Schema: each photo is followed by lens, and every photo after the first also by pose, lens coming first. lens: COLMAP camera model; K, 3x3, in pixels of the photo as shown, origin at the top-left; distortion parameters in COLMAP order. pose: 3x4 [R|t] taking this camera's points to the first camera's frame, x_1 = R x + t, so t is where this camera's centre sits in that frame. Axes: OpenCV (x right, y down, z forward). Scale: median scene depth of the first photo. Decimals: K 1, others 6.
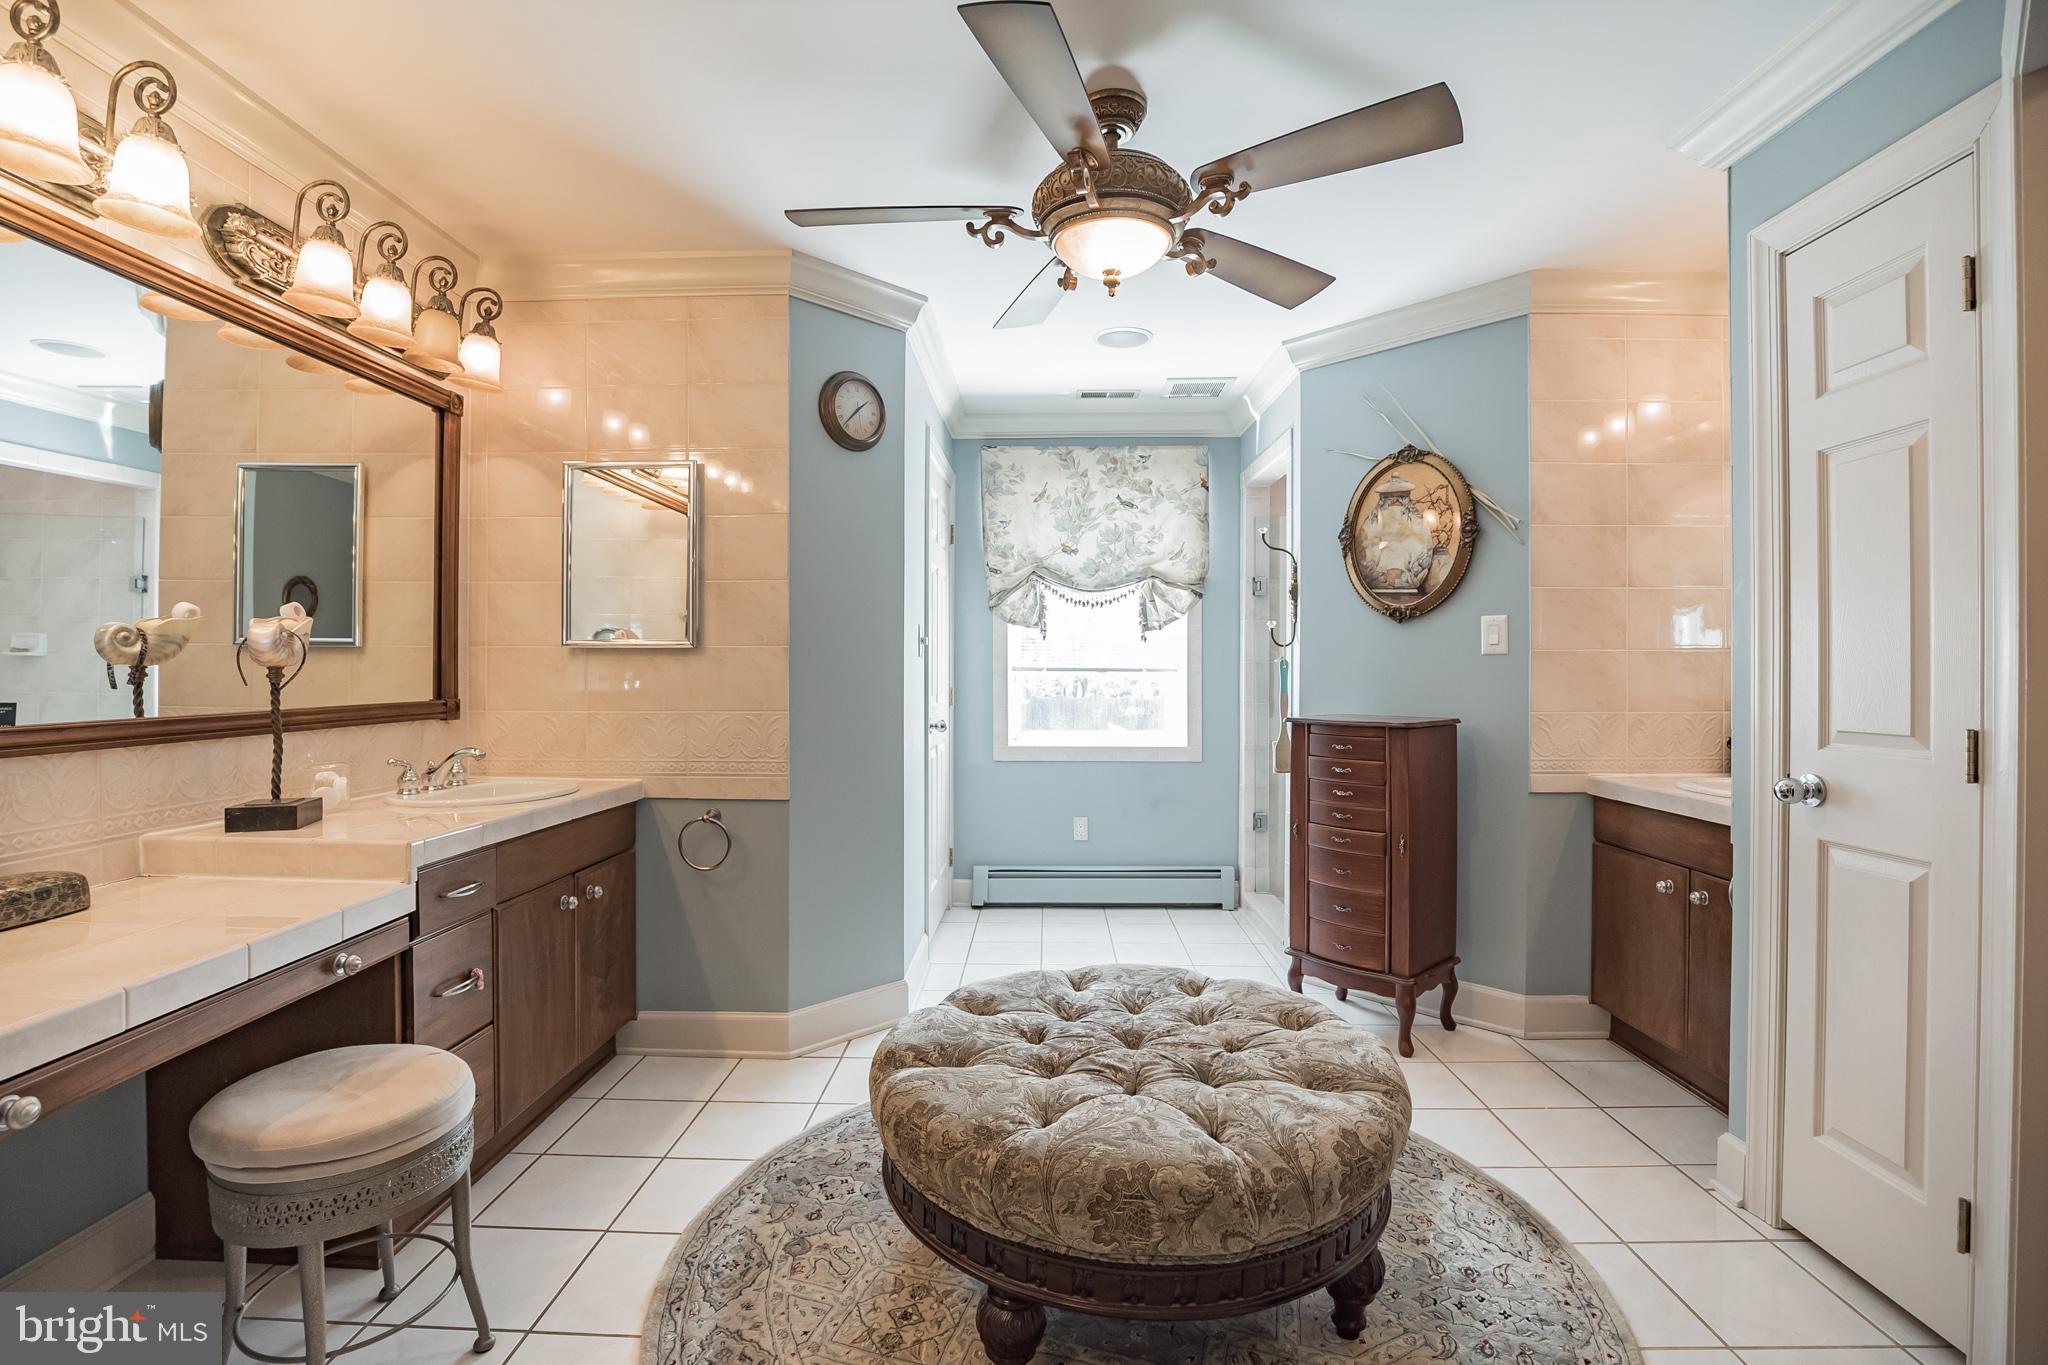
lens RADIAL K [[949.7, 0, 1019.7], [0, 949.7, 672.9], [0, 0, 1]] dist [-0.000071, 0.000000]
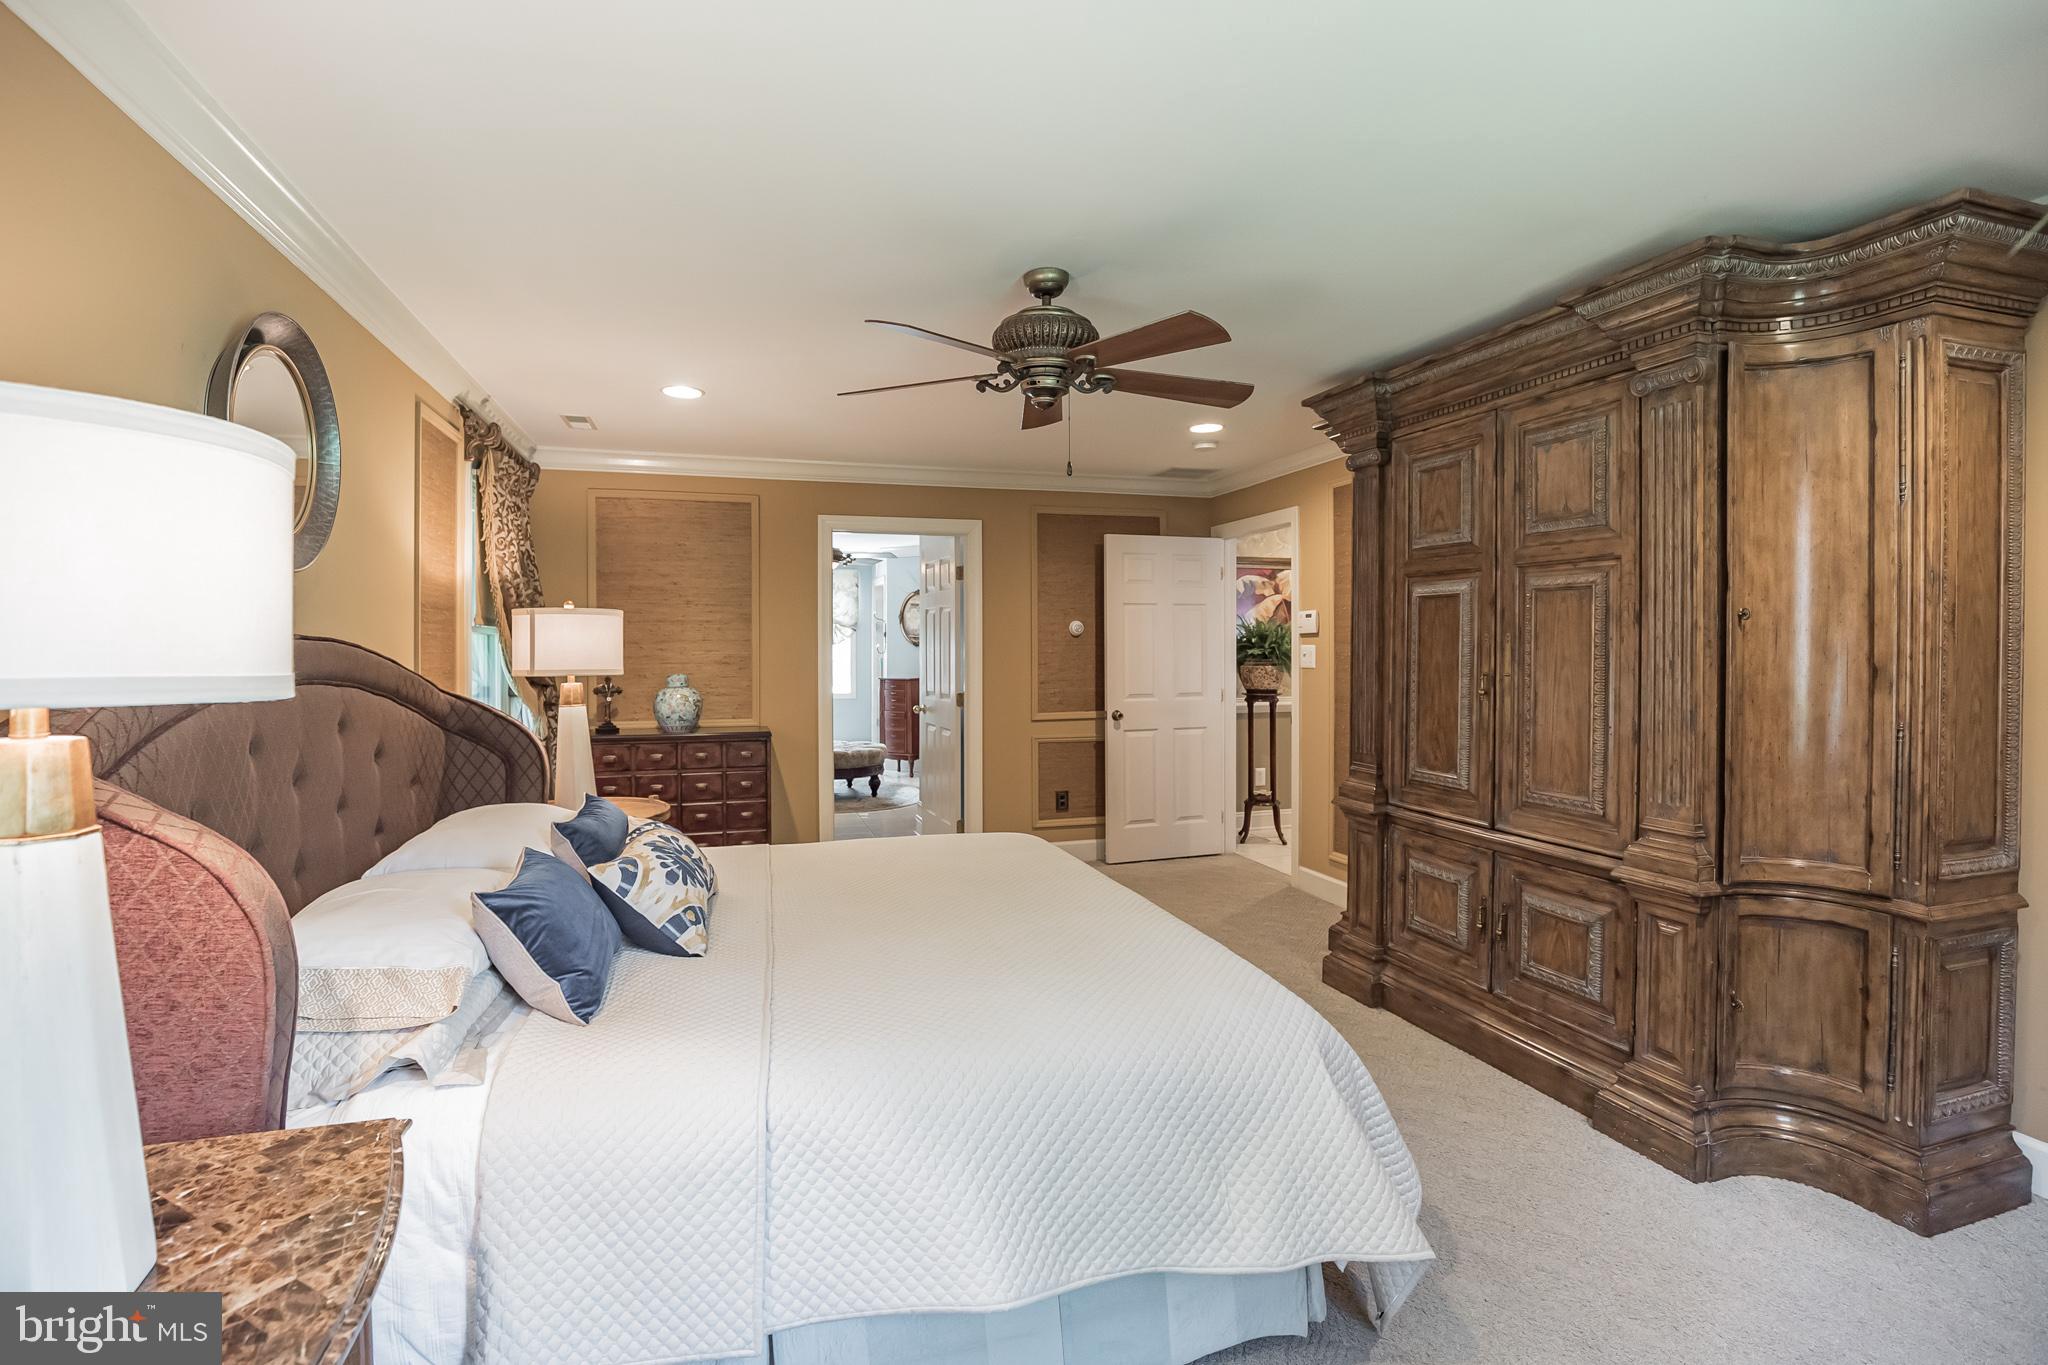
lens RADIAL K [[949.7, 0, 1027.8], [0, 949.7, 672.1], [0, 0, 1]] dist [-0.000071, 0.000000]
pose [[0.945005, -0.004717, 0.327021, -0.249422], [0.001561, 0.999950, 0.009913, -0.001204], [-0.327051, -0.008857, 0.944965, -1.929598]]
